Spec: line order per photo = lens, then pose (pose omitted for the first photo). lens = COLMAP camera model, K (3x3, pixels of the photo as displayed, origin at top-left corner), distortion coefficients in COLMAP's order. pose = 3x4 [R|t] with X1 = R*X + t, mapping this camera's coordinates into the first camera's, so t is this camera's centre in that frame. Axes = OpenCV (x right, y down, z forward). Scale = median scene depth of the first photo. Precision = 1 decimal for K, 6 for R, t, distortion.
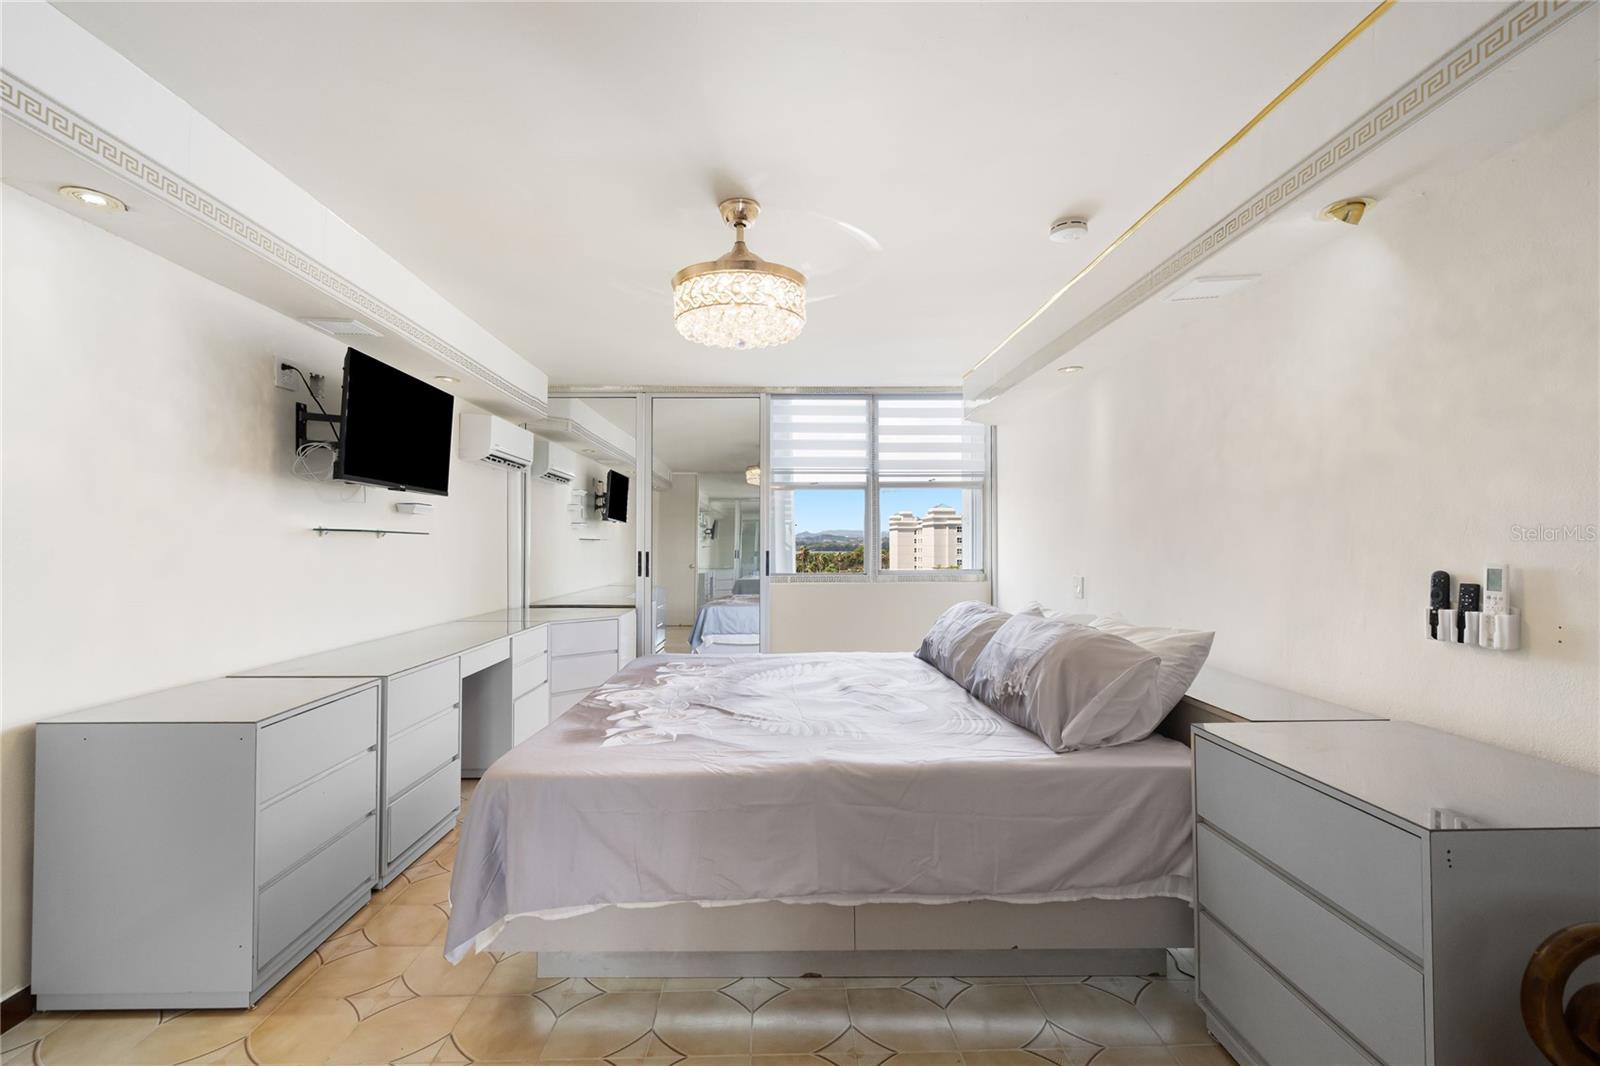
lens RADIAL K [[714.7, 0, 804.8], [0, 714.7, 531.8], [0, 0, 1]] dist [-0.000009, 0.001798]
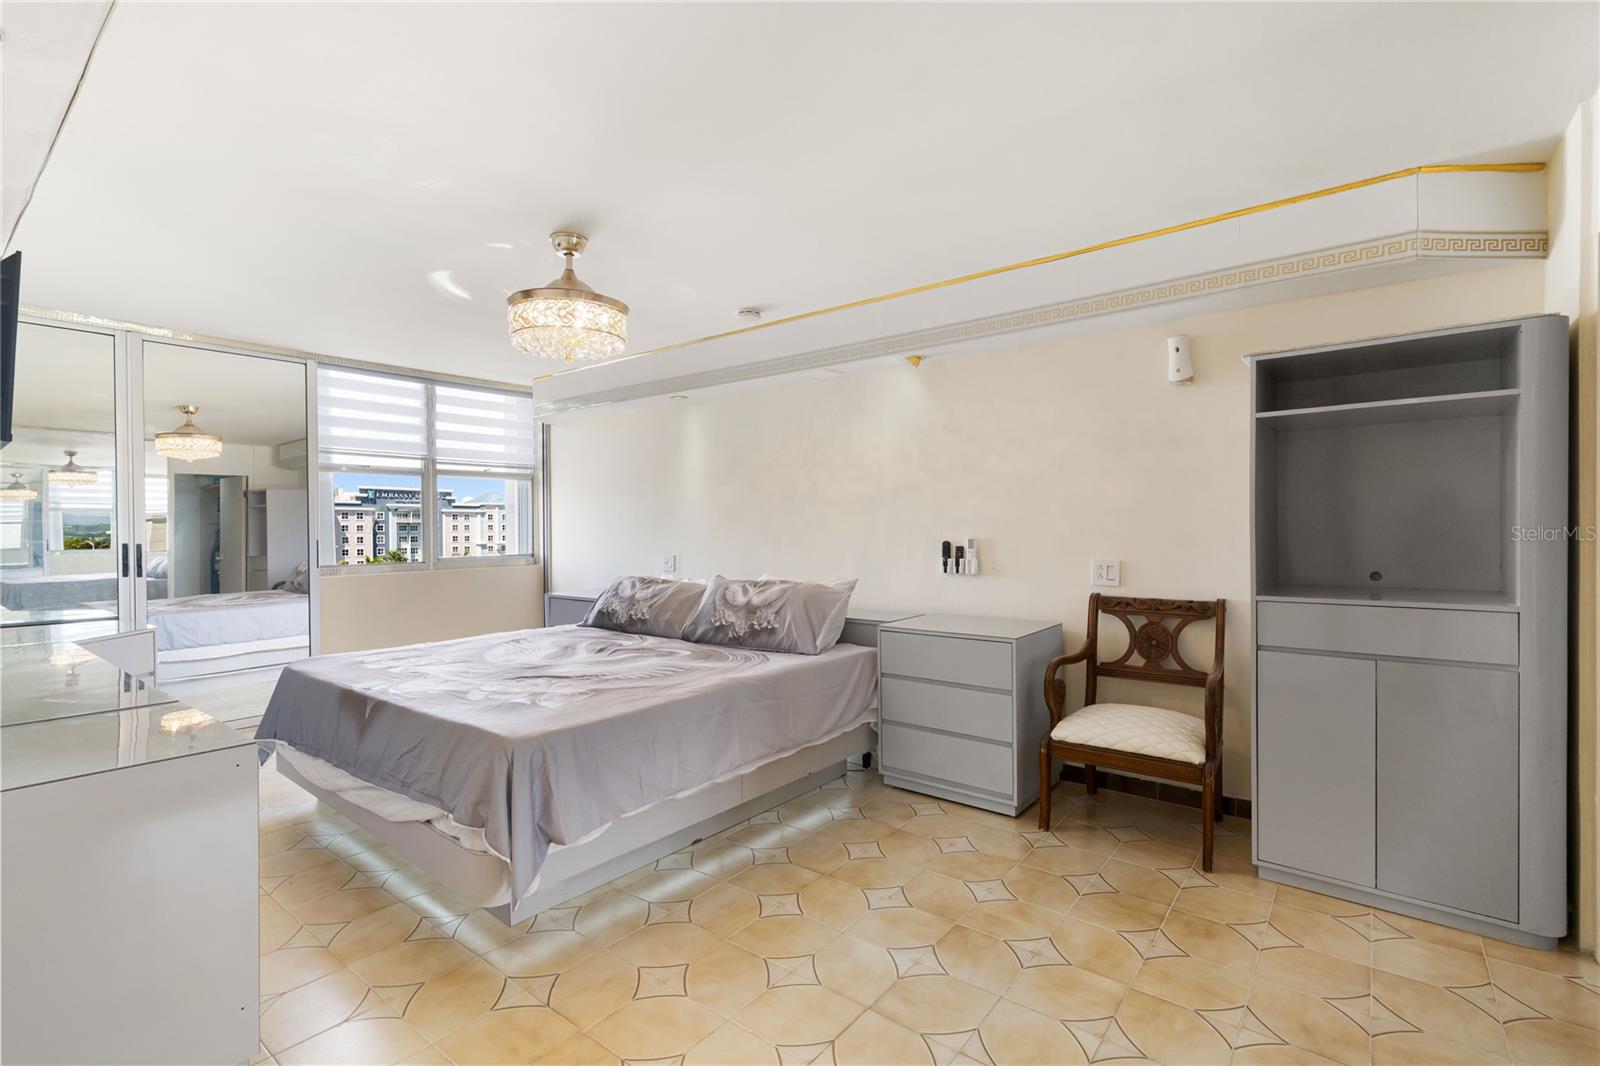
lens RADIAL K [[714.7, 0, 777.1], [0, 714.7, 532.8], [0, 0, 1]] dist [-0.000009, 0.001798]
pose [[0.662300, -0.009529, 0.749178, -0.348659], [-0.005394, 0.999833, 0.017485, -0.001343], [-0.749219, -0.015621, 0.662138, -0.010288]]
